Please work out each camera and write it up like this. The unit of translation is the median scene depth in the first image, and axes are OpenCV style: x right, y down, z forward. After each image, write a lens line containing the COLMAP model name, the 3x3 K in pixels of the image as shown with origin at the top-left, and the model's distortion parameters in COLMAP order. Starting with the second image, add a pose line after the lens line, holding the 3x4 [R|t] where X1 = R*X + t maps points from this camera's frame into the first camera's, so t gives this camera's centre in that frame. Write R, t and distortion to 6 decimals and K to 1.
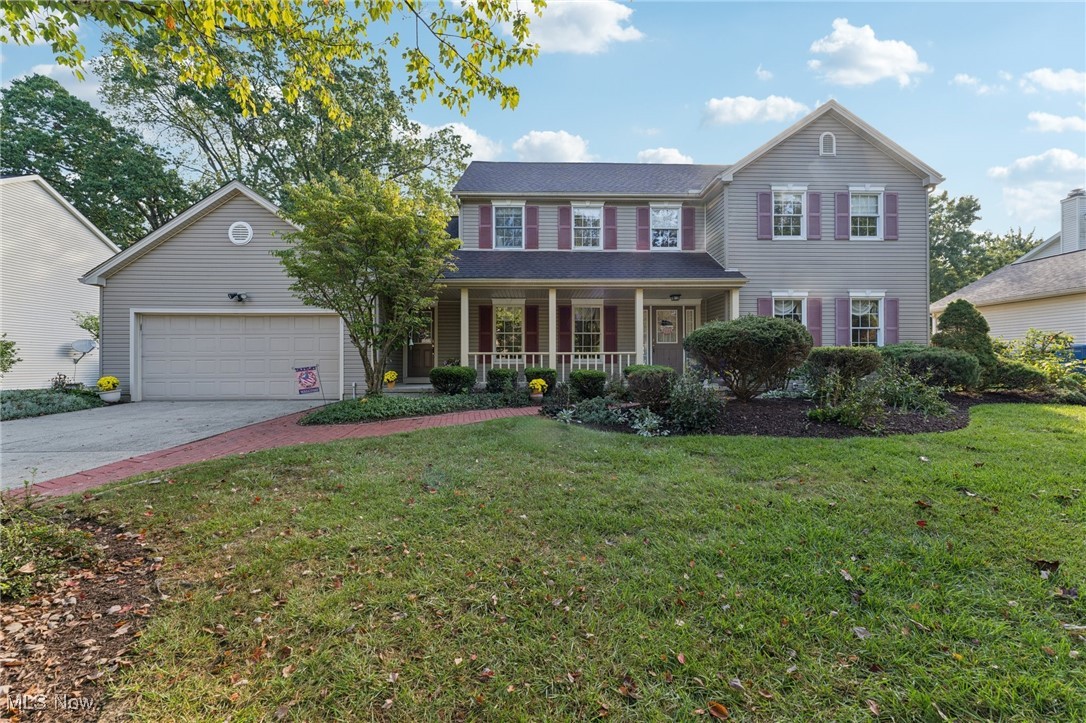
lens RADIAL K [[438.4, 0, 541.7], [0, 438.4, 361.4], [0, 0, 1]] dist [-0.003370, -0.000380]
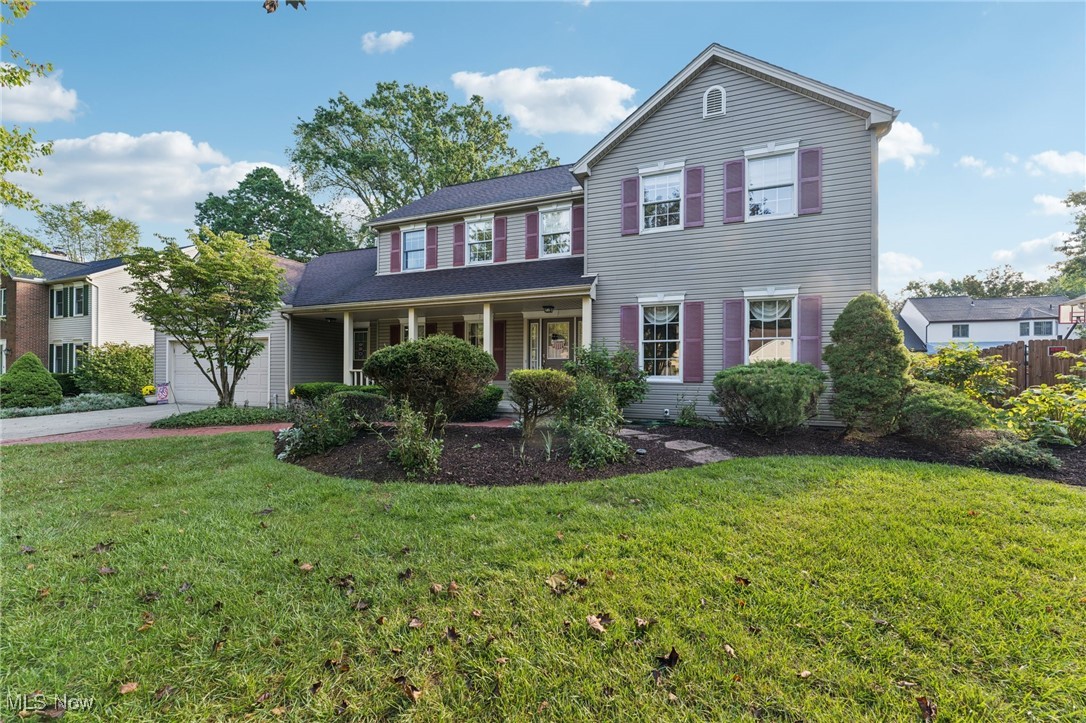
lens RADIAL K [[438.4, 0, 542.2], [0, 438.4, 362.7], [0, 0, 1]] dist [-0.003370, -0.000380]
pose [[0.916961, -0.001266, -0.398975, 0.630593], [-0.002605, 0.999955, -0.009160, -0.025501], [0.398968, 0.009439, 0.916916, 0.159578]]
